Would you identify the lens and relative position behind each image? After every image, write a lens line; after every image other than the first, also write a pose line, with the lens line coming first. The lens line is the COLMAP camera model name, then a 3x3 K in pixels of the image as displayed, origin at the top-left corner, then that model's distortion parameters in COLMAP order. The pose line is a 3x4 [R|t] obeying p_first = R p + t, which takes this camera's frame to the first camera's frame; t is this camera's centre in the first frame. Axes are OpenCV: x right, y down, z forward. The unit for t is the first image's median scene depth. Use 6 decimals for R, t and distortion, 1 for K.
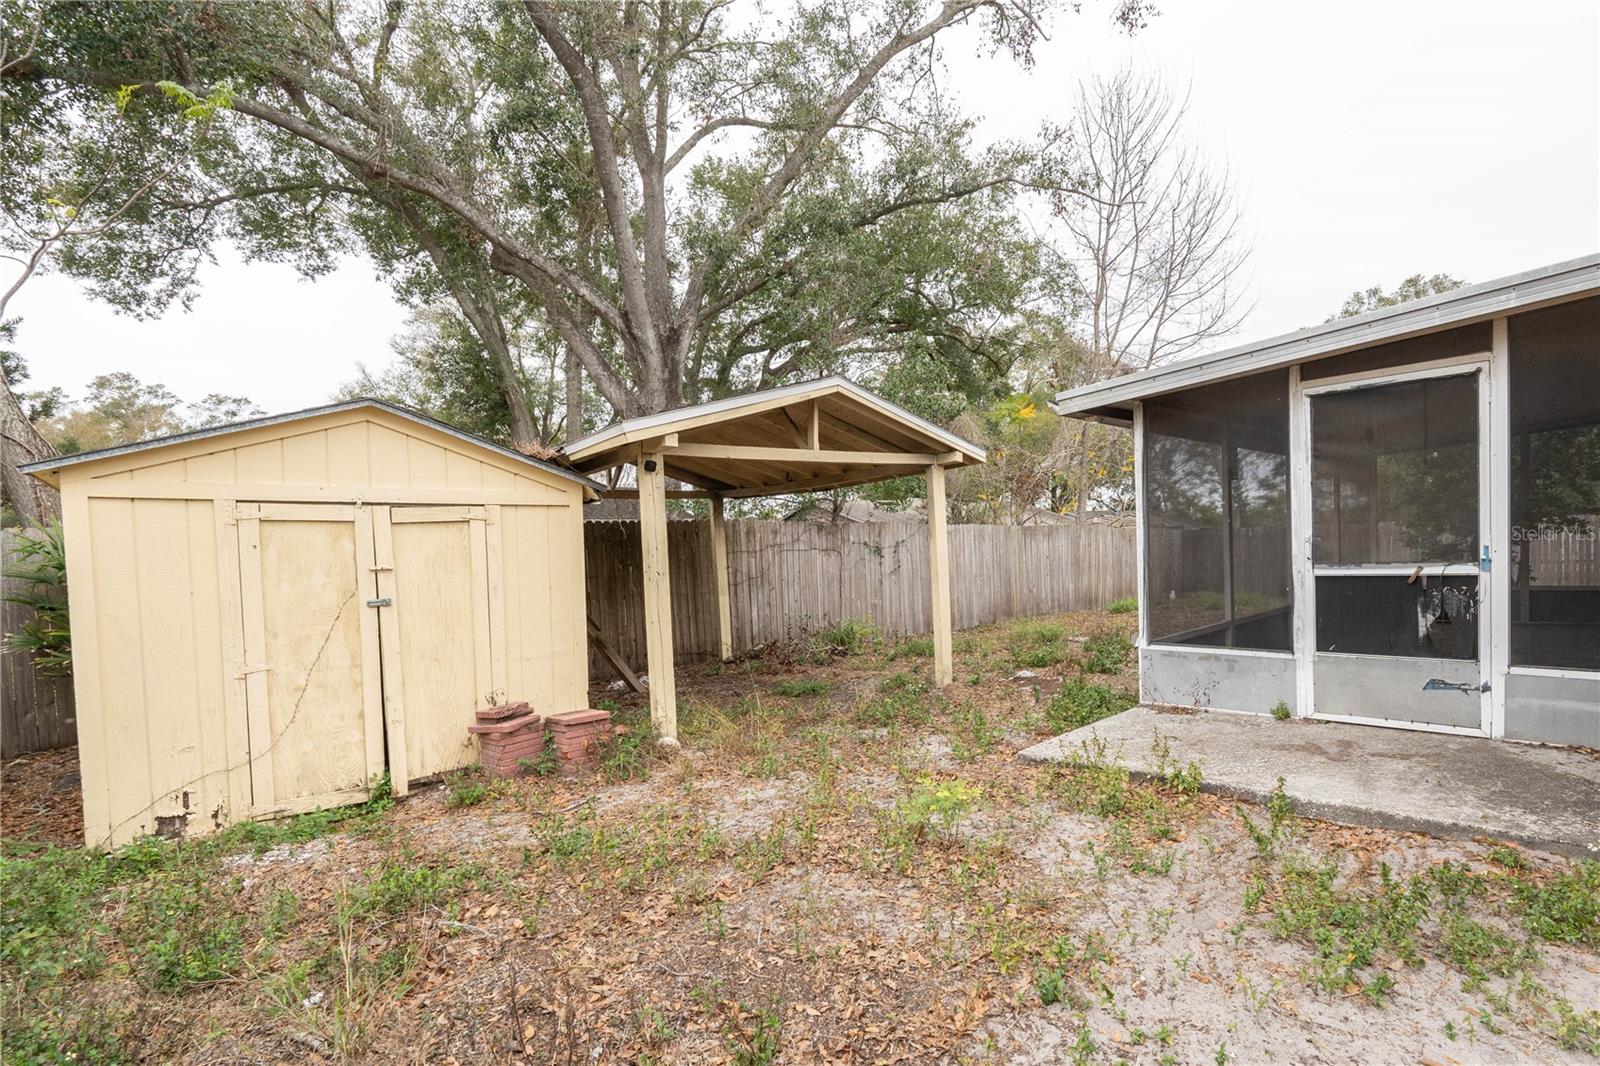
lens RADIAL K [[777.1, 0, 863.2], [0, 777.1, 585.4], [0, 0, 1]] dist [-0.003778, -0.000055]
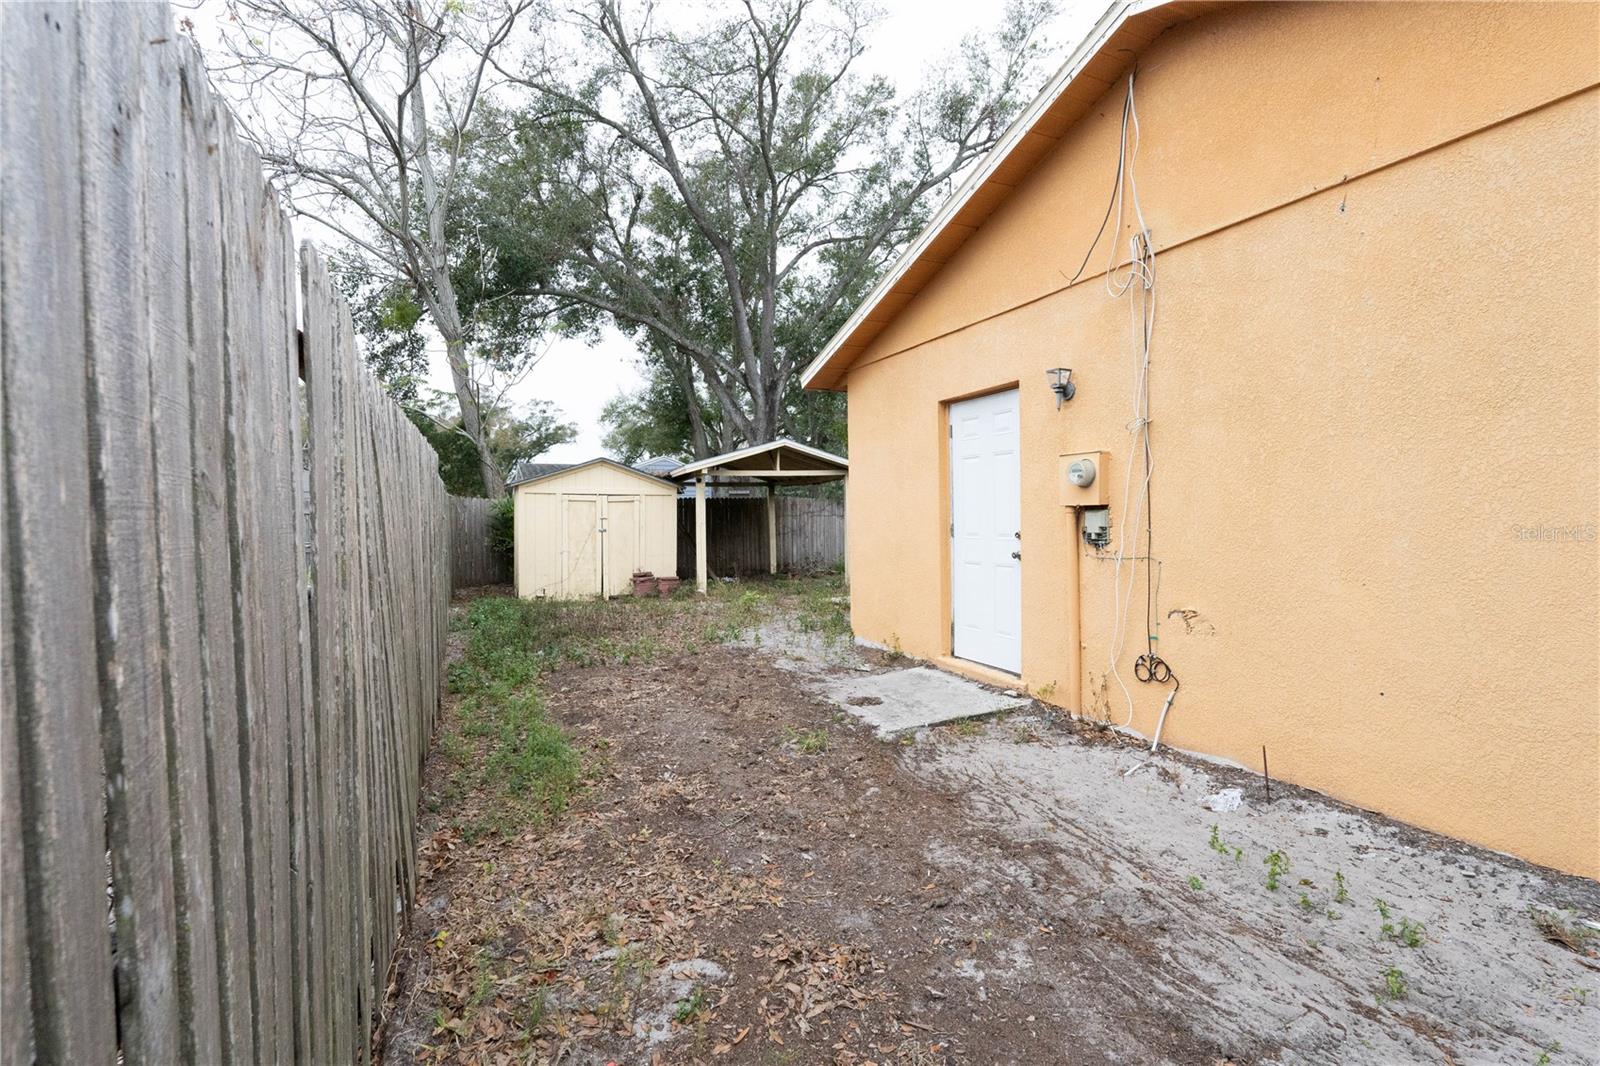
lens RADIAL K [[765.6, 0, 798.9], [0, 765.6, 536.5], [0, 0, 1]] dist [0.002045, -0.001919]
pose [[0.940063, 0.039728, -0.338679, 0.738069], [-0.044632, 0.998981, -0.006701, 0.024647], [0.338068, 0.021415, 0.940878, -1.024308]]
